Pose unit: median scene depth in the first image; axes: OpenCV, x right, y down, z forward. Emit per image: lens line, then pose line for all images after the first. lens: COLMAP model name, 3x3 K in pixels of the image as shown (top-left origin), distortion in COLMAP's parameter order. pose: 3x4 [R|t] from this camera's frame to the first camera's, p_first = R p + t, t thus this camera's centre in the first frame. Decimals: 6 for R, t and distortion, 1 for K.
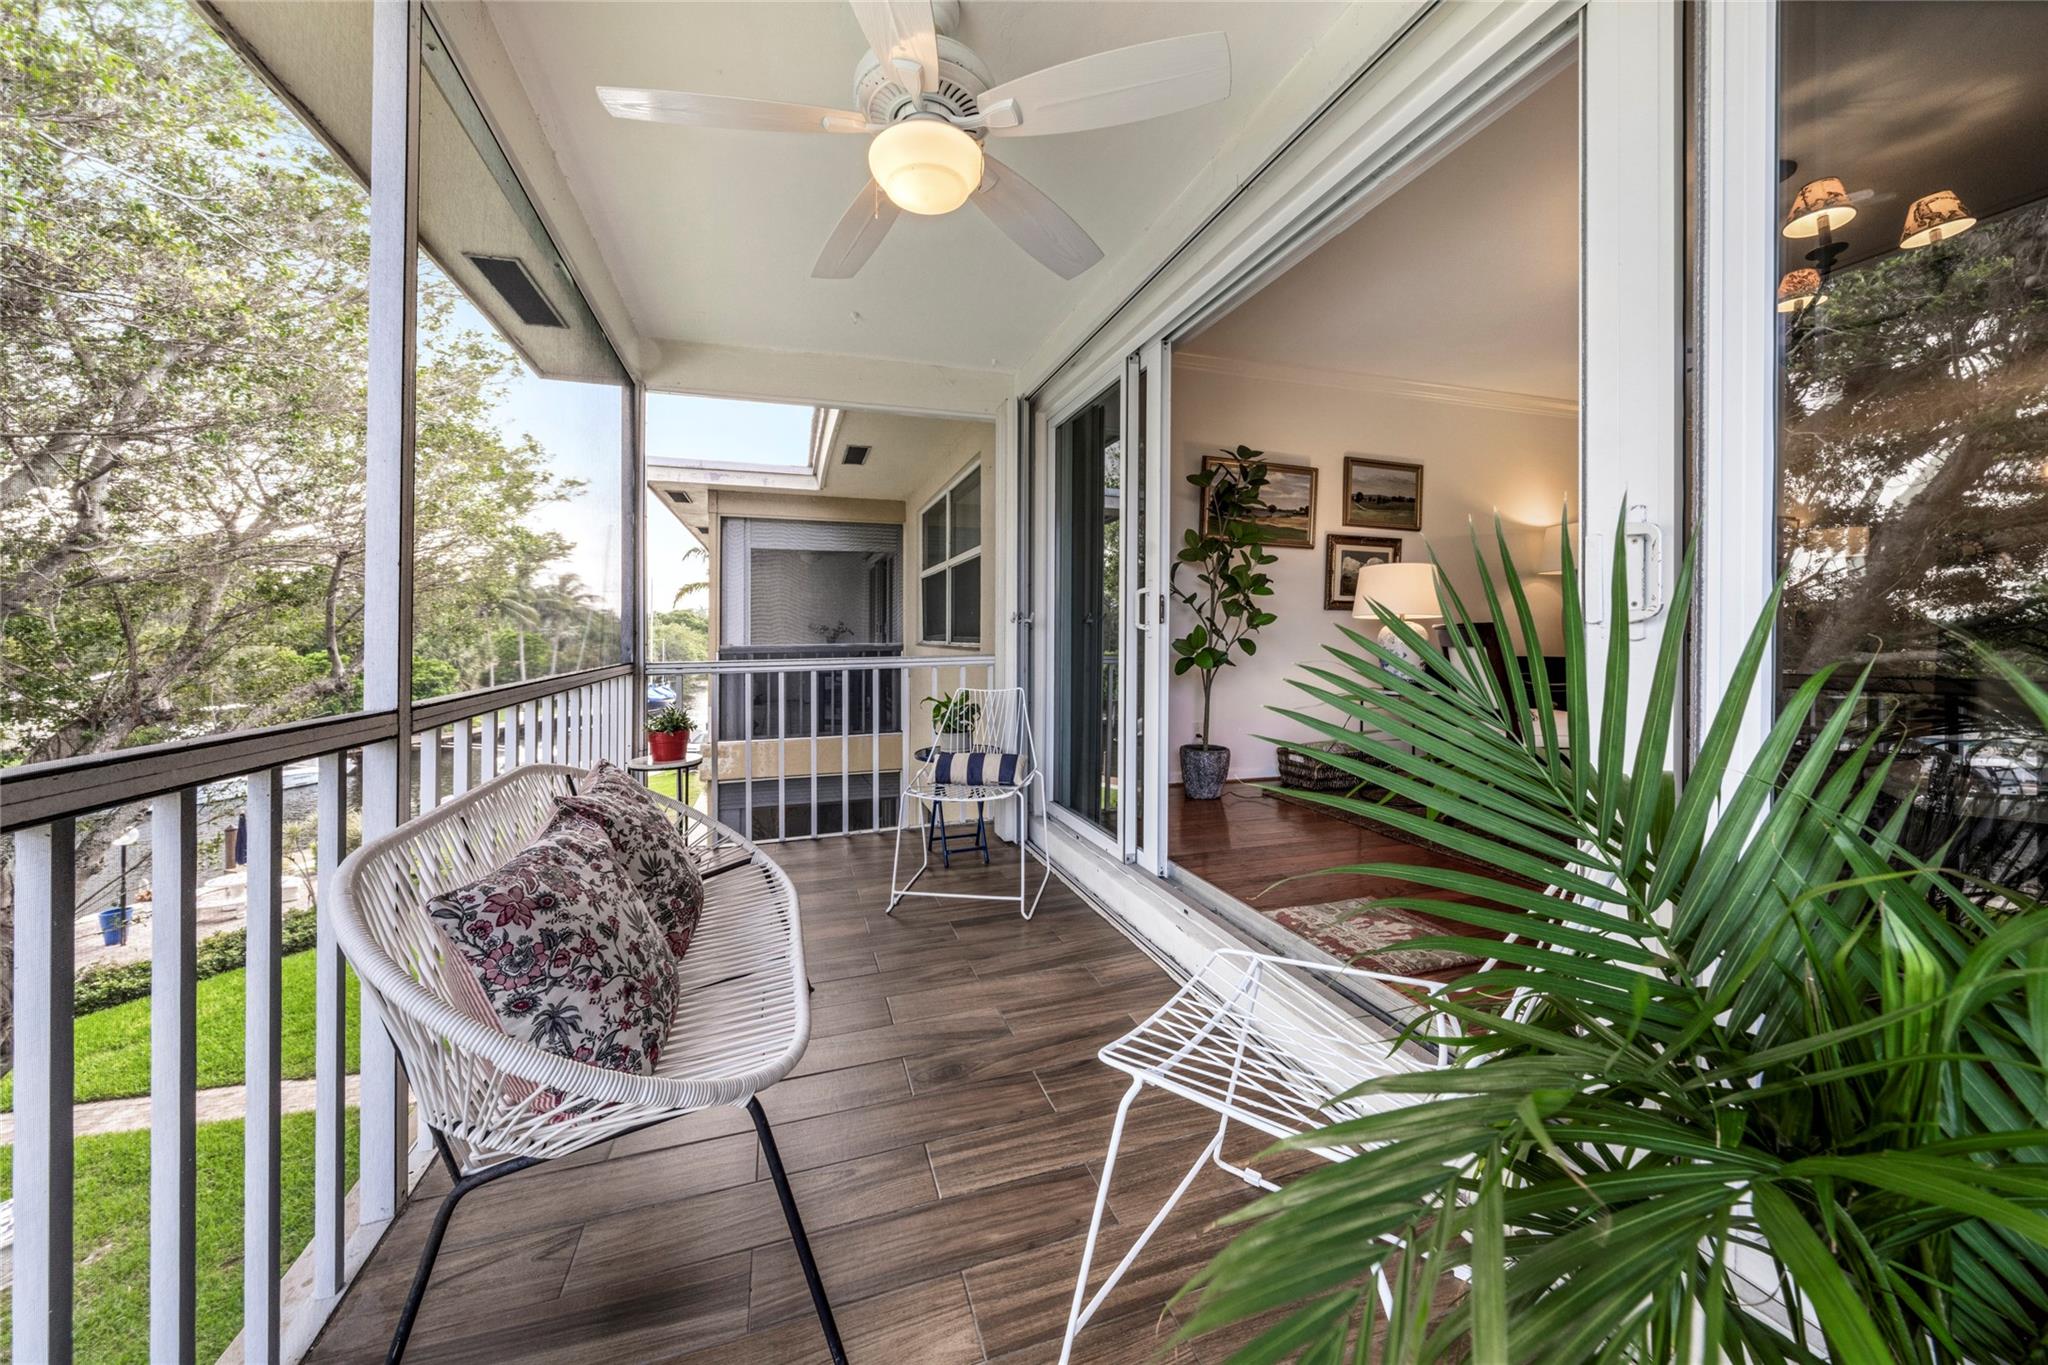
lens RADIAL K [[711.7, 0, 1021.8], [0, 711.7, 655.2], [0, 0, 1]] dist [-0.000409, -0.000022]
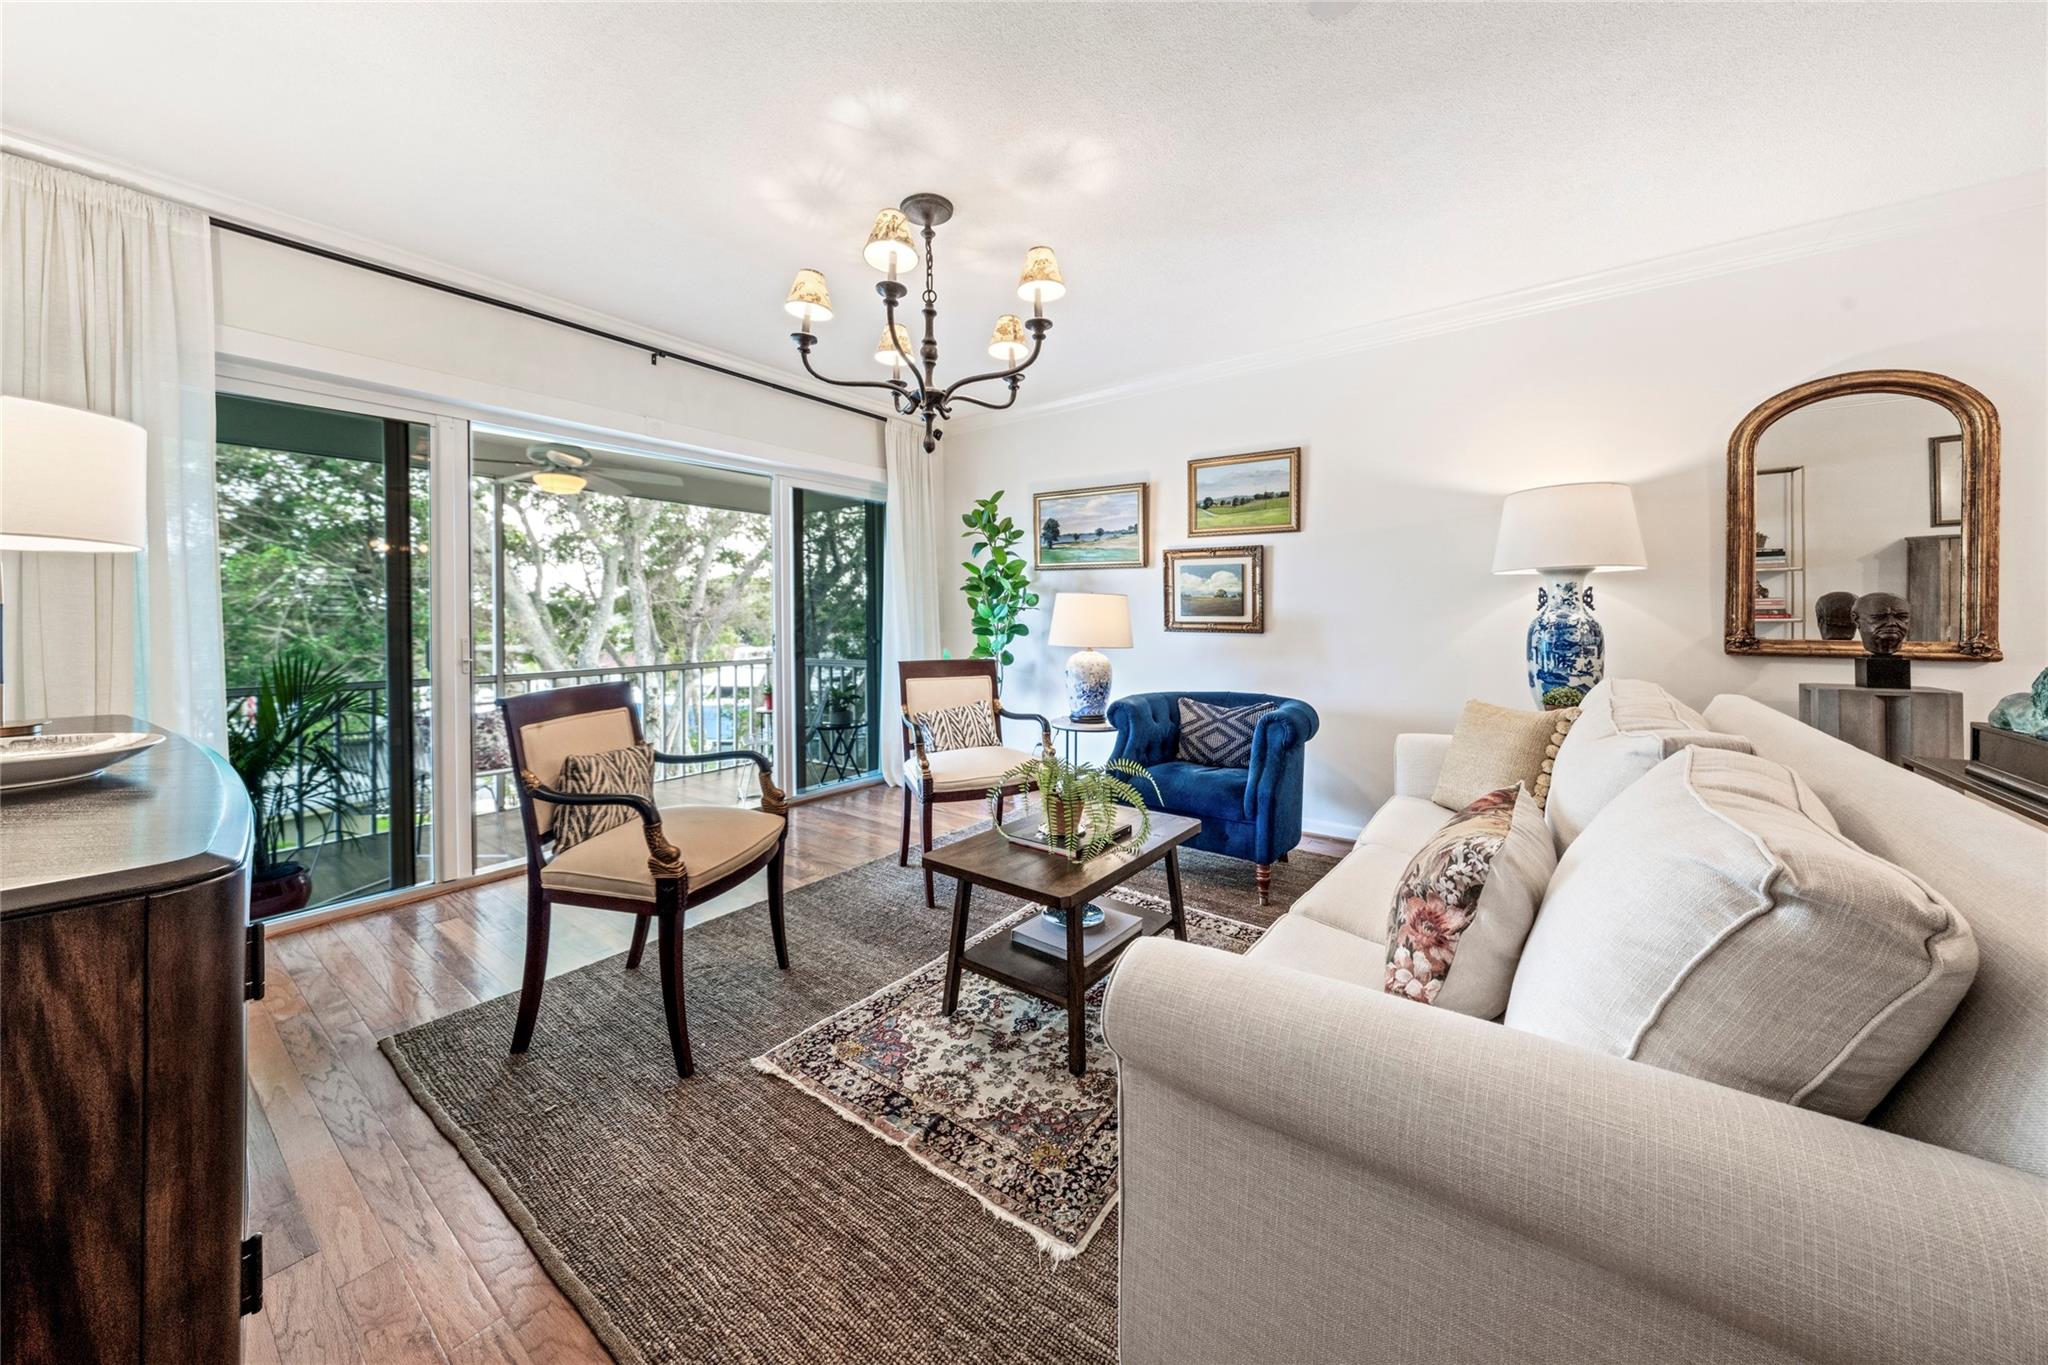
lens RADIAL K [[716.0, 0, 1023.6], [0, 716.0, 623.9], [0, 0, 1]] dist [-0.001873, -0.000200]
pose [[0.573321, 0.010590, -0.819262, 1.231280], [-0.021576, 0.999765, -0.002176, -0.076819], [0.819047, 0.018924, 0.573415, 0.361413]]
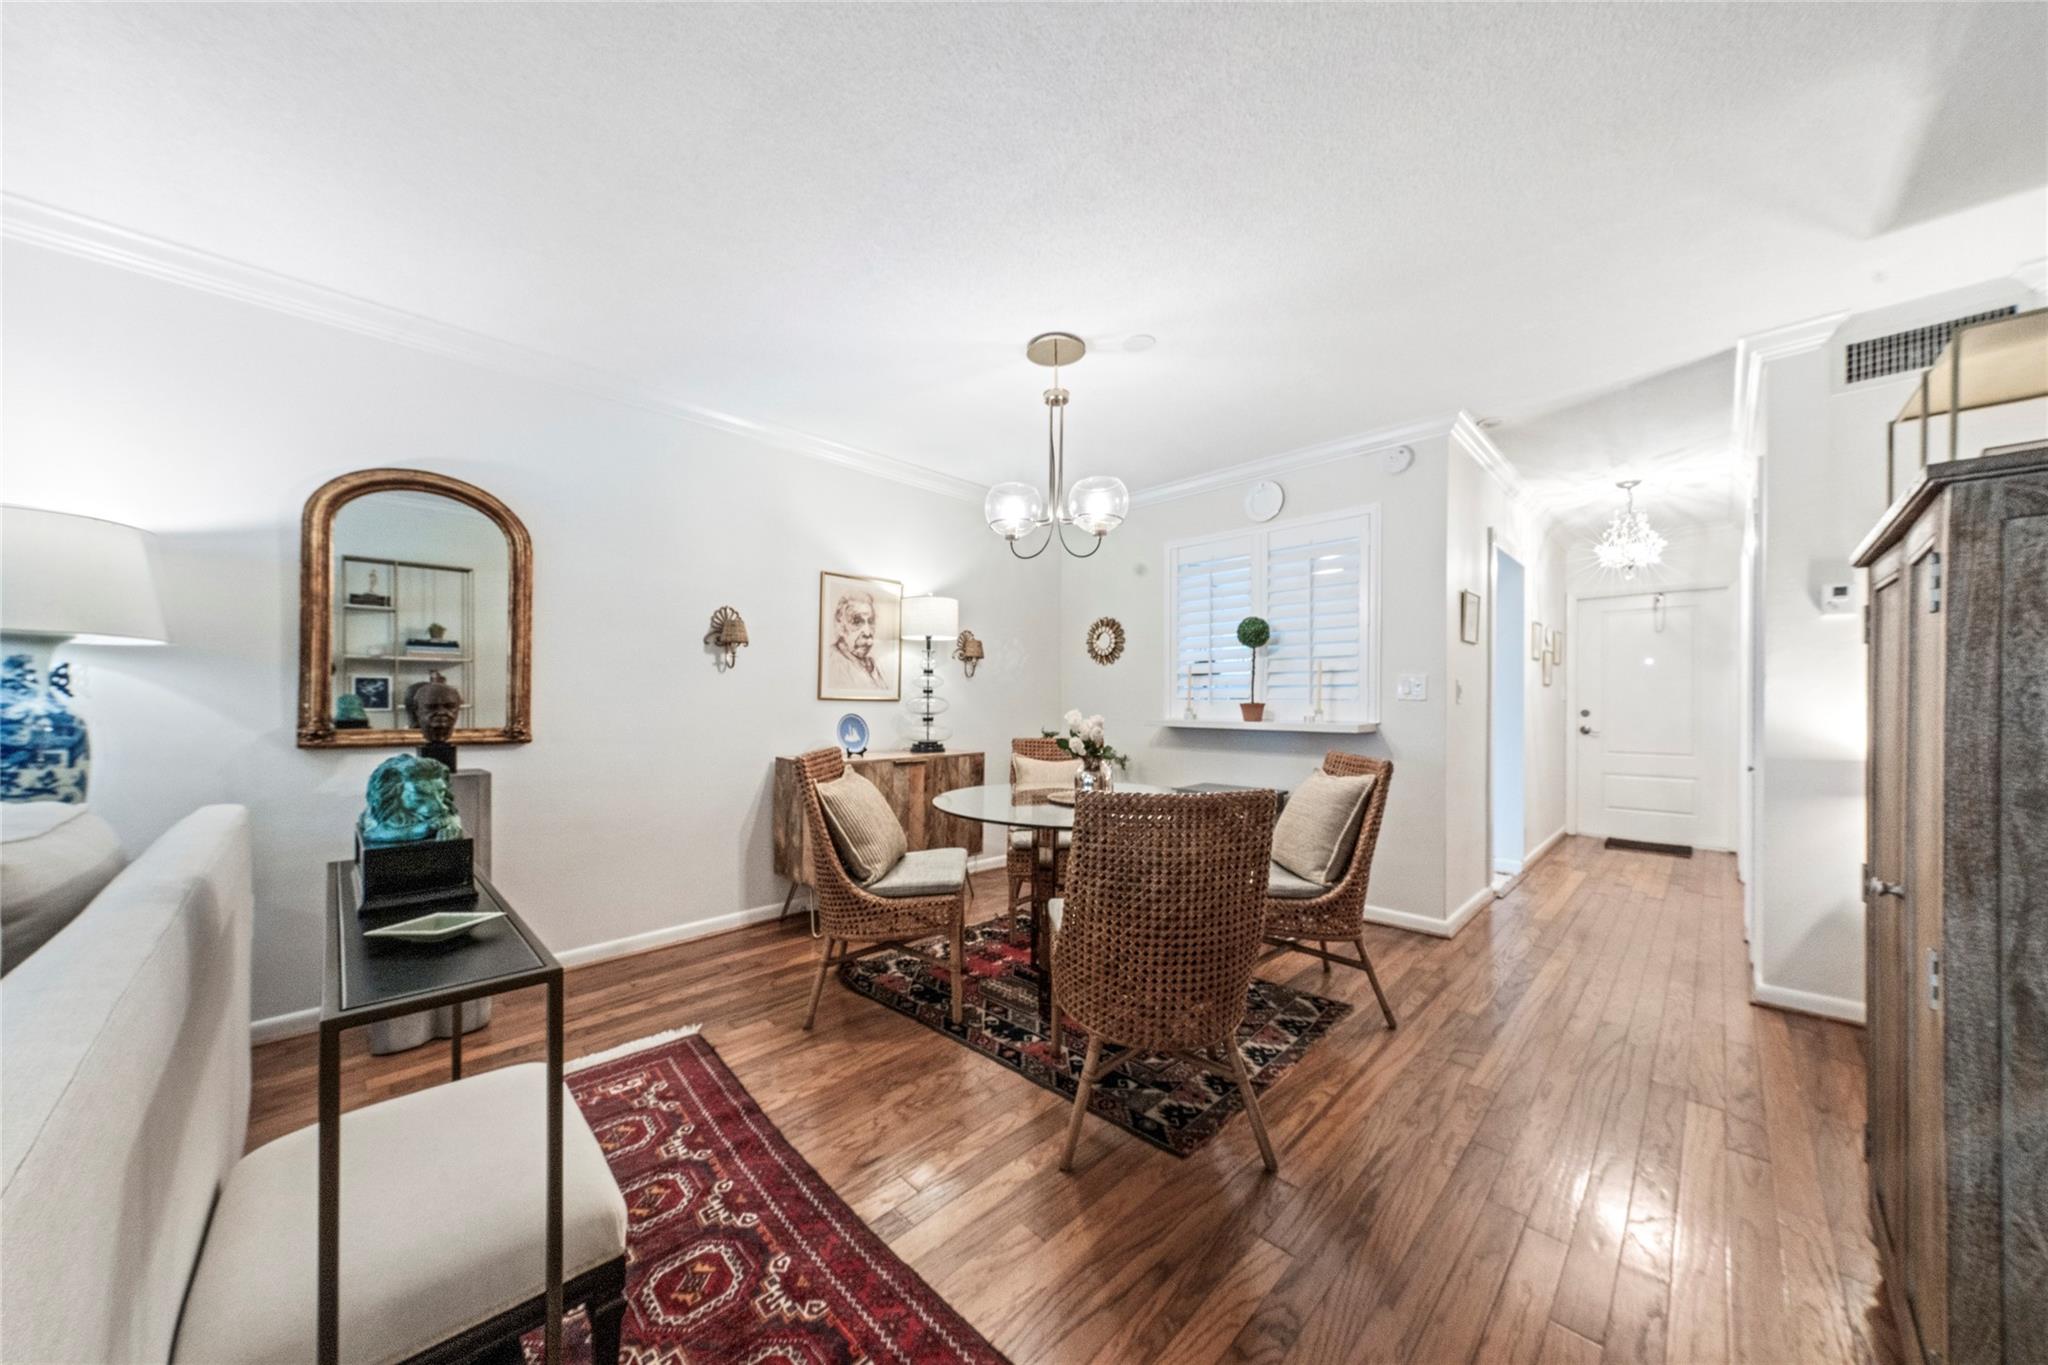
lens RADIAL K [[692.6, 0, 1013.1], [0, 692.6, 705.4], [0, 0, 1]] dist [0.009910, -0.000086]
pose [[0.895858, 0.004460, 0.444318, 1.337223], [0.004905, 0.999789, -0.019925, -0.085652], [-0.444314, 0.020029, 0.895647, 0.511422]]
